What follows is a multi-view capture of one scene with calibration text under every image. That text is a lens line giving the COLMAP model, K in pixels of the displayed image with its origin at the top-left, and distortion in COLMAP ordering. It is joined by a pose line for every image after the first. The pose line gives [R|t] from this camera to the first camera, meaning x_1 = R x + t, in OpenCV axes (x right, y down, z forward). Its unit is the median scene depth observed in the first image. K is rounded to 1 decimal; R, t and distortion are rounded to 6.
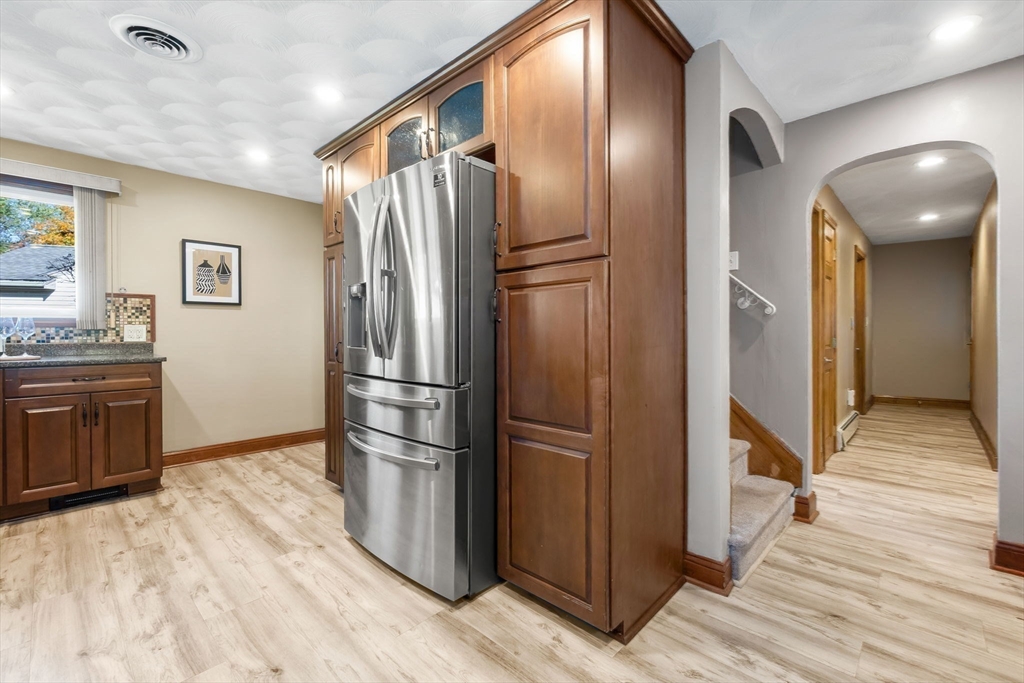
lens RADIAL K [[439.8, 0, 515.0], [0, 439.8, 331.2], [0, 0, 1]] dist [-0.000717, -0.000079]
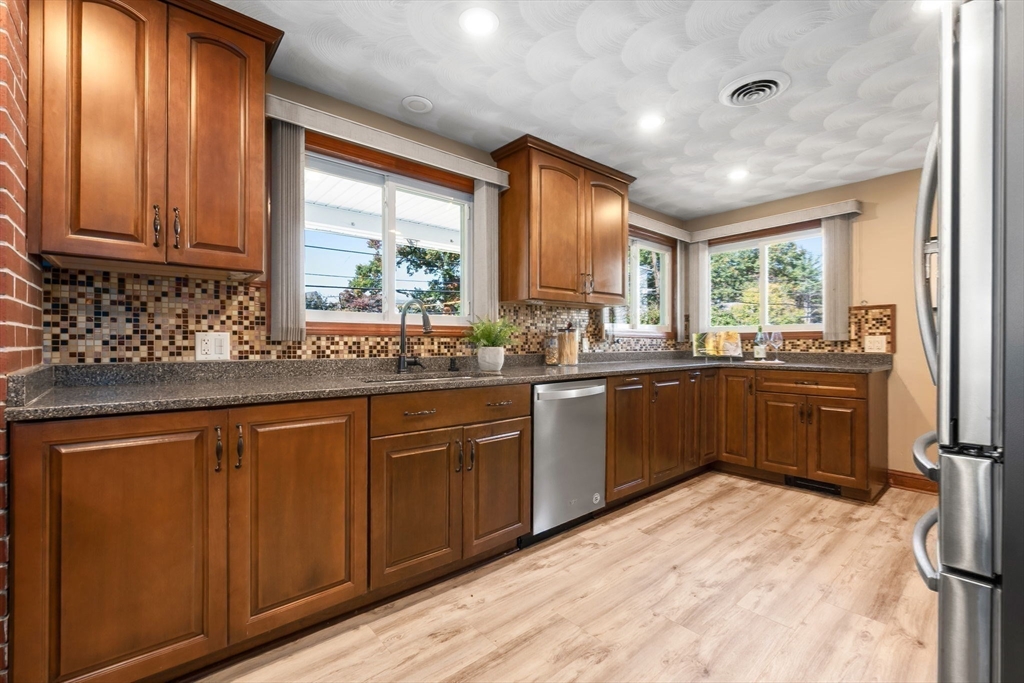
lens RADIAL K [[439.8, 0, 515.7], [0, 439.8, 344.3], [0, 0, 1]] dist [-0.002369, -0.000173]
pose [[-0.104991, 0.000316, -0.994473, 0.281241], [0.003857, 0.999993, -0.000090, 0.002305], [0.994466, -0.003845, -0.104991, 0.360191]]
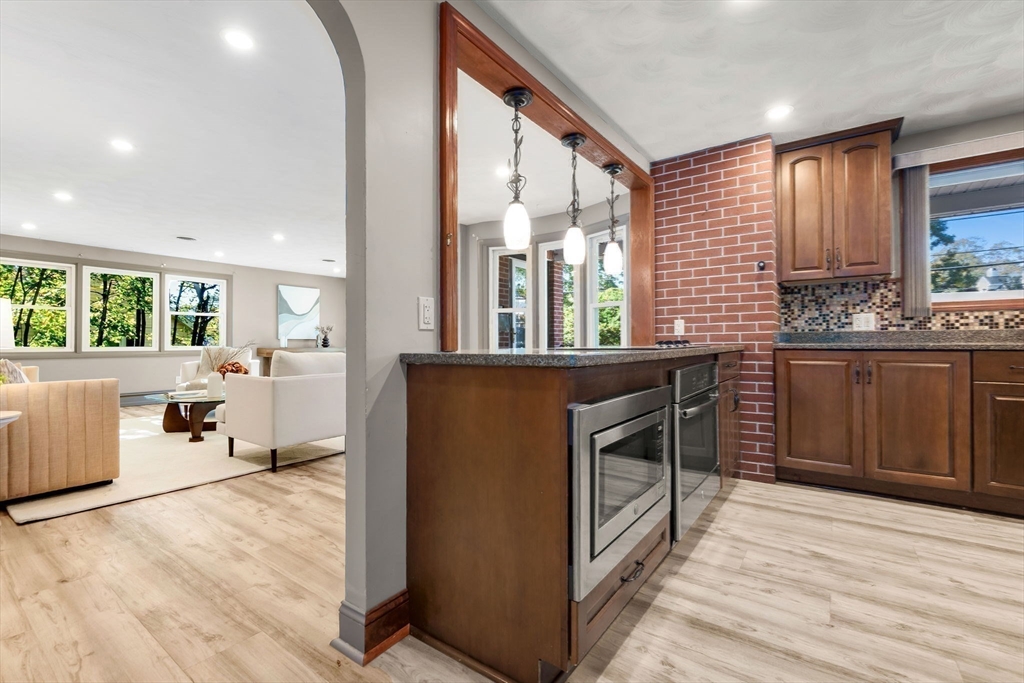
lens RADIAL K [[448.6, 0, 515.7], [0, 448.6, 338.1], [0, 0, 1]] dist [-0.001927, -0.000342]
pose [[-0.991228, 0.003622, -0.132114, 0.703467], [0.005444, 0.999895, -0.013430, 0.057428], [0.132052, -0.014031, -0.991144, 0.860851]]
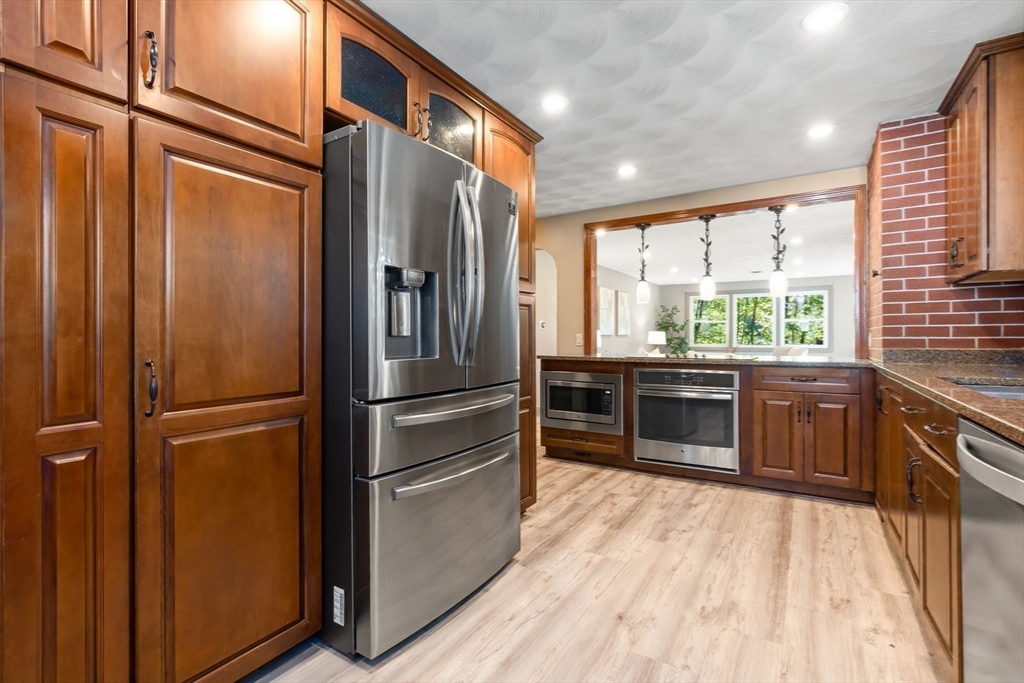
lens RADIAL K [[461.9, 0, 516.6], [0, 461.9, 336.7], [0, 0, 1]] dist [-0.000745, -0.000073]
pose [[-0.191133, 0.002103, 0.981562, -0.933923], [0.000475, 0.999998, -0.002050, 0.002682], [-0.981564, 0.000075, -0.191134, 0.819158]]
